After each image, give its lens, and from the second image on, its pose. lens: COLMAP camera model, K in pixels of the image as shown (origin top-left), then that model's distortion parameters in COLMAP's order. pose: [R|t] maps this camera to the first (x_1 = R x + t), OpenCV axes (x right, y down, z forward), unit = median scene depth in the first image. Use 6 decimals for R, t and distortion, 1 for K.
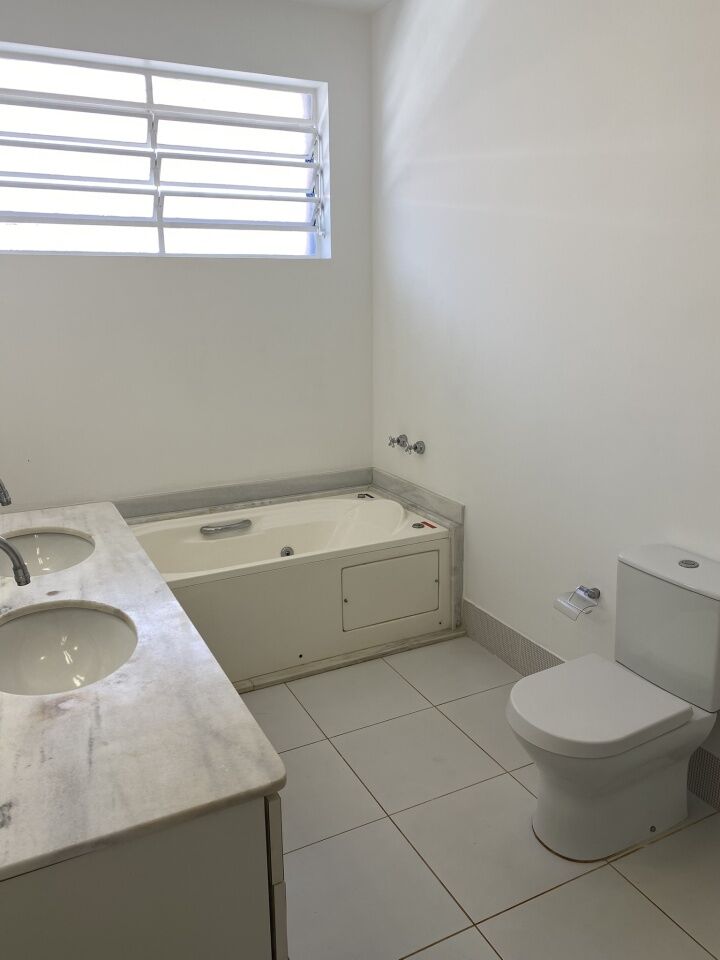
lens RADIAL K [[728.0, 0, 360.9], [0, 728.0, 497.4], [0, 0, 1]] dist [-0.005262, -0.008173]
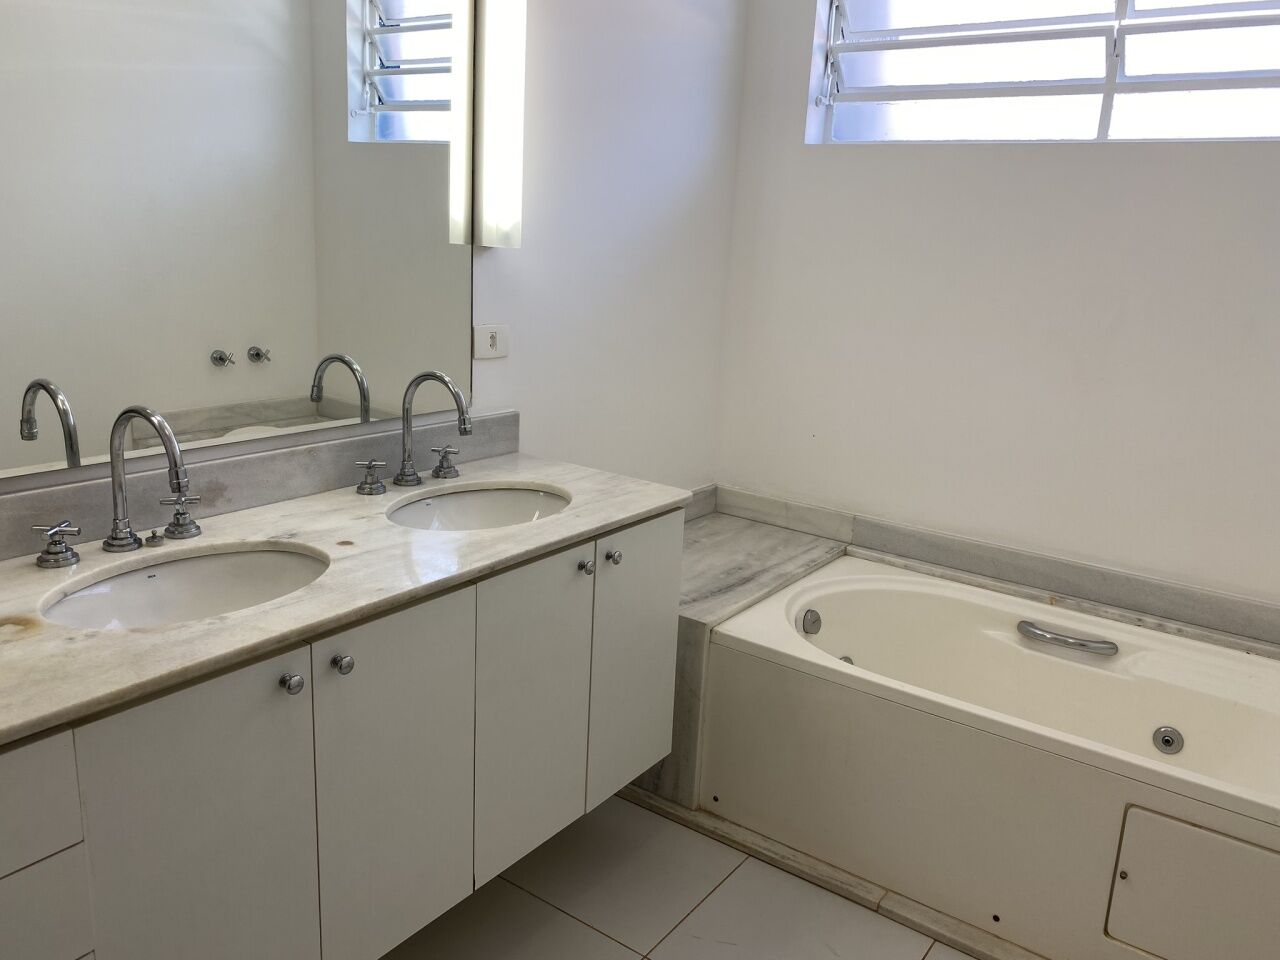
lens RADIAL K [[970.7, 0, 633.3], [0, 970.7, 479.6], [0, 0, 1]] dist [-0.005262, -0.008173]
pose [[0.456781, 0.249878, -0.853763, 0.259379], [-0.293236, 0.948392, 0.120687, -0.065262], [0.839859, 0.195227, 0.506481, 0.348745]]
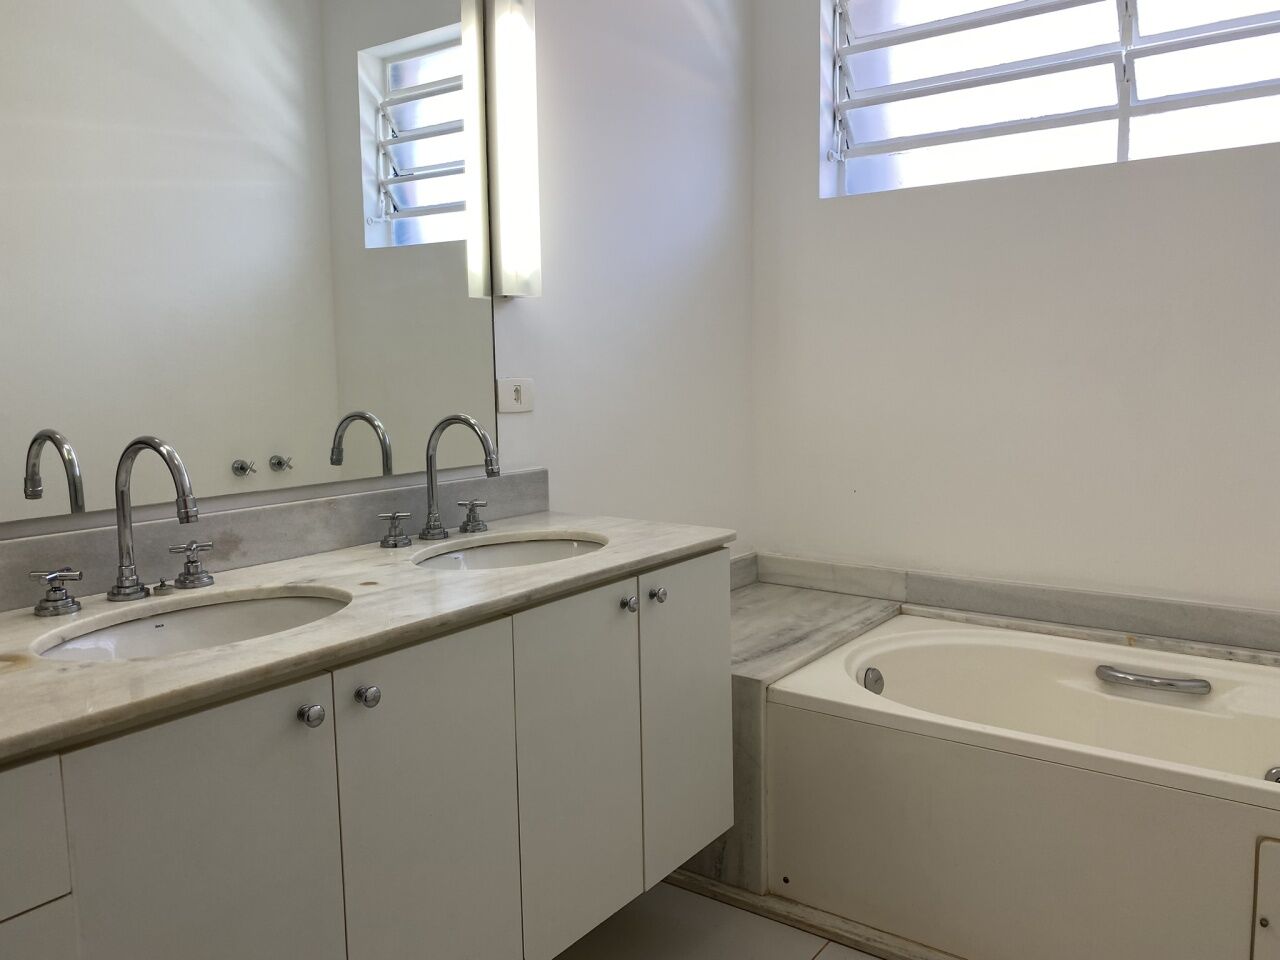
lens RADIAL K [[976.7, 0, 640.0], [0, 976.7, 480.0], [0, 0, 1]] dist [-0.007401, -0.001248]
pose [[0.450641, 0.104817, -0.886530, 0.239052], [-0.231285, 0.972883, -0.002540, -0.010300], [0.862224, 0.206186, 0.462664, 0.368778]]
